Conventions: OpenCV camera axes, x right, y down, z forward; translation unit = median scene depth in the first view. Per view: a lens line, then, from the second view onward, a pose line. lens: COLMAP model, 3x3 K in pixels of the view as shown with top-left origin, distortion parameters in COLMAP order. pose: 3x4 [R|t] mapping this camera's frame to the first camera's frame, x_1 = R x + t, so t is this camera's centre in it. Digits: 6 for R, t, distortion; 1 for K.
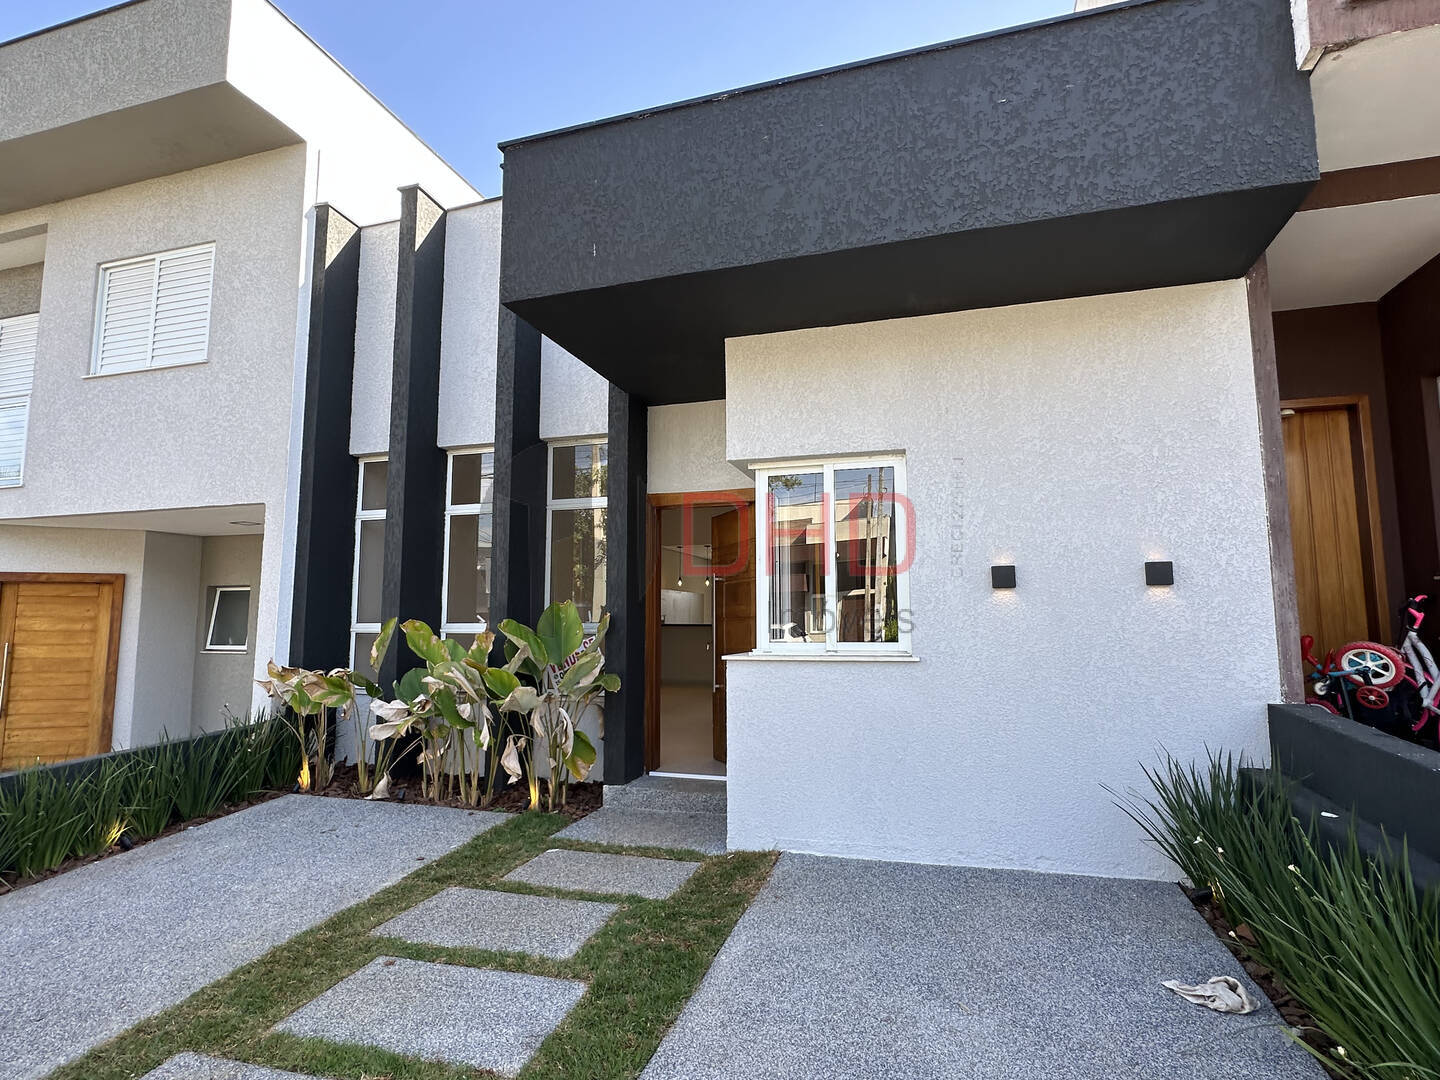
lens RADIAL K [[726.8, 0, 720.0], [0, 726.8, 540.0], [0, 0, 1]] dist [-0.003319, -0.000577]
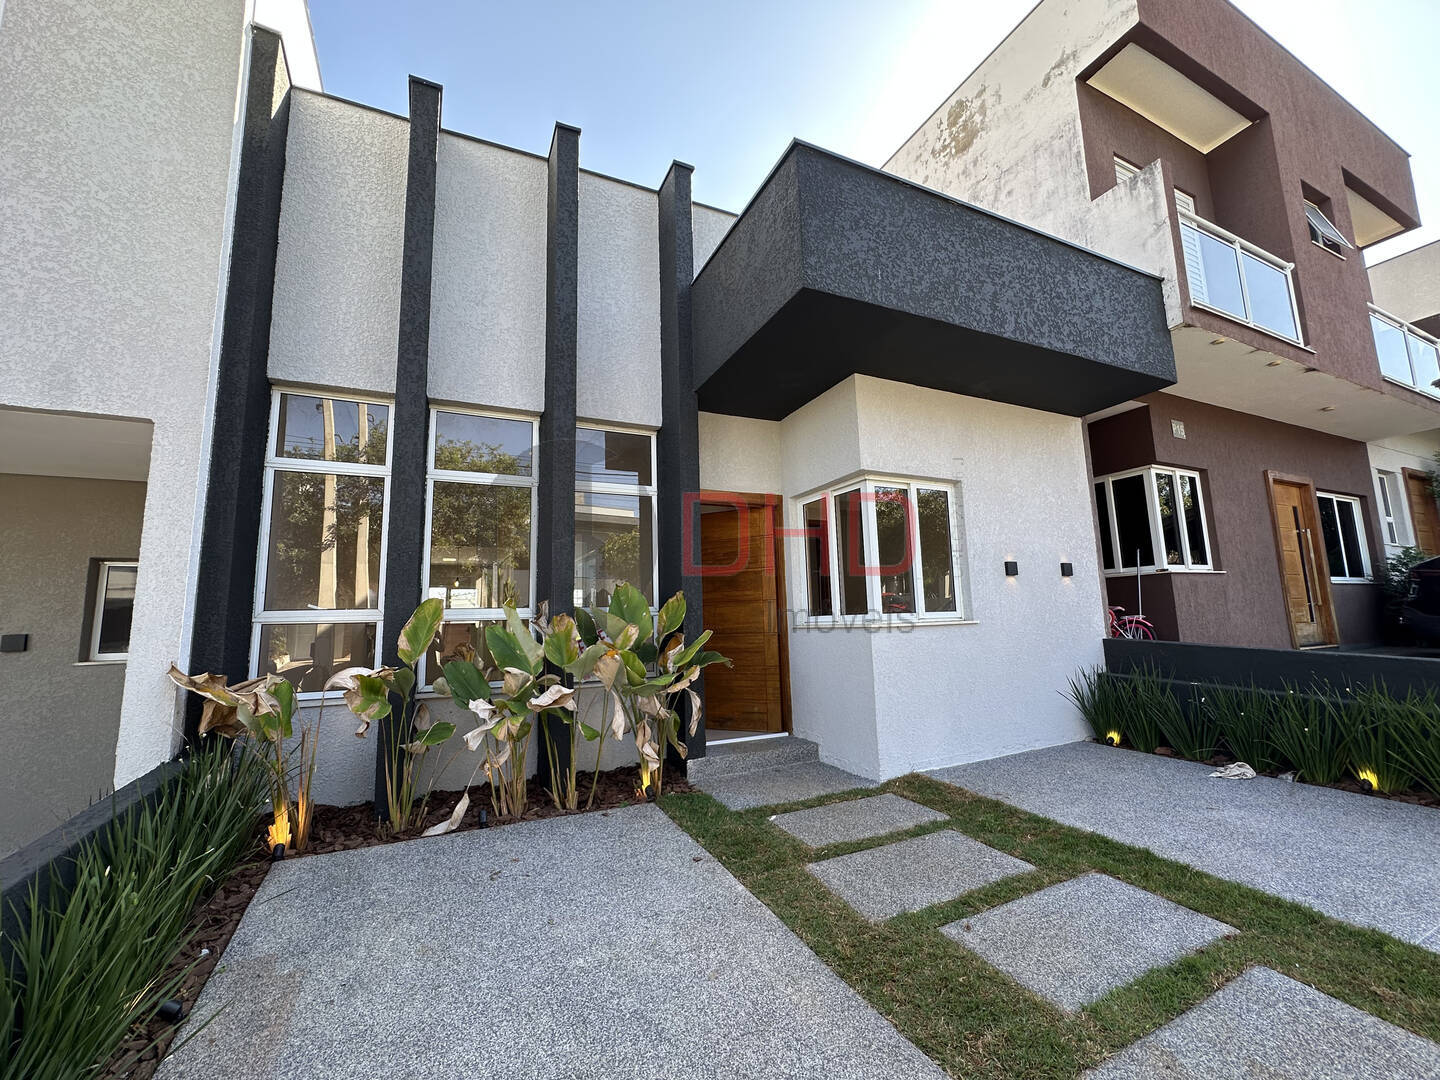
lens RADIAL K [[576.2, 0, 719.4], [0, 576.2, 538.5], [0, 0, 1]] dist [-0.002868, 0.000403]
pose [[0.746146, 0.077450, 0.661262, -0.940791], [-0.049661, 0.996918, -0.060728, 0.094540], [-0.663928, 0.012473, 0.747693, 0.477498]]
